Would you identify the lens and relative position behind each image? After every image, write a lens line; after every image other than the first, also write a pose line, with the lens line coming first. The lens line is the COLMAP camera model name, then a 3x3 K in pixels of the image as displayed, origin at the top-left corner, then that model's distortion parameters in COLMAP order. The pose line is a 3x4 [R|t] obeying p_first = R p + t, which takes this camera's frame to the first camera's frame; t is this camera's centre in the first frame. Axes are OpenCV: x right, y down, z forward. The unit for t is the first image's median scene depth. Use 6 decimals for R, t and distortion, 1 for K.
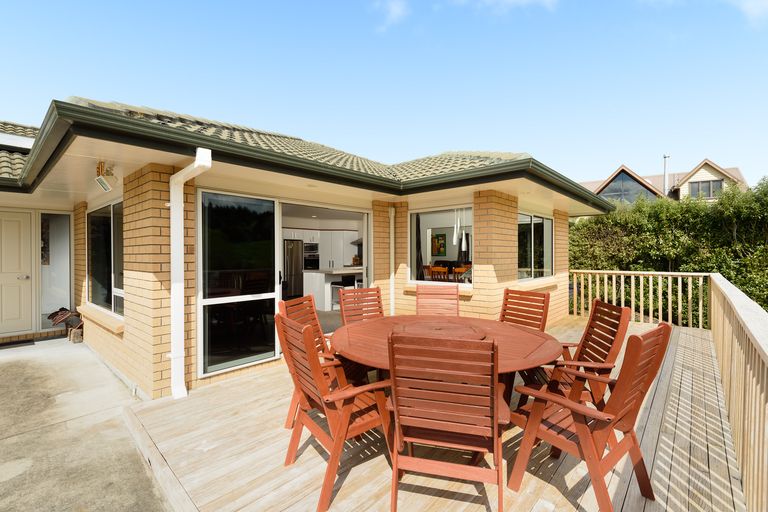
lens RADIAL K [[358.0, 0, 385.3], [0, 358.0, 255.4], [0, 0, 1]] dist [0.002299, -0.000627]
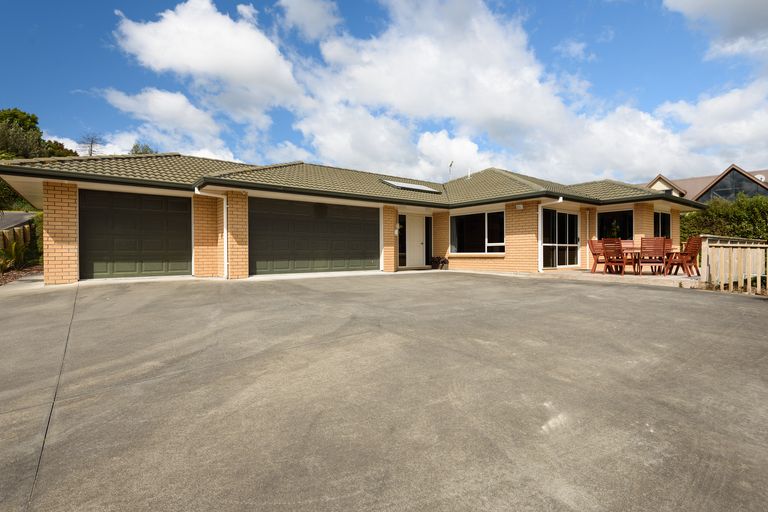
lens RADIAL K [[380.2, 0, 382.1], [0, 380.2, 256.9], [0, 0, 1]] dist [-0.000258, -0.000086]
pose [[0.982126, 0.002458, -0.188210, -0.584918], [-0.000646, 0.999953, 0.009689, 0.095309], [0.188225, -0.009394, 0.982081, -1.133146]]
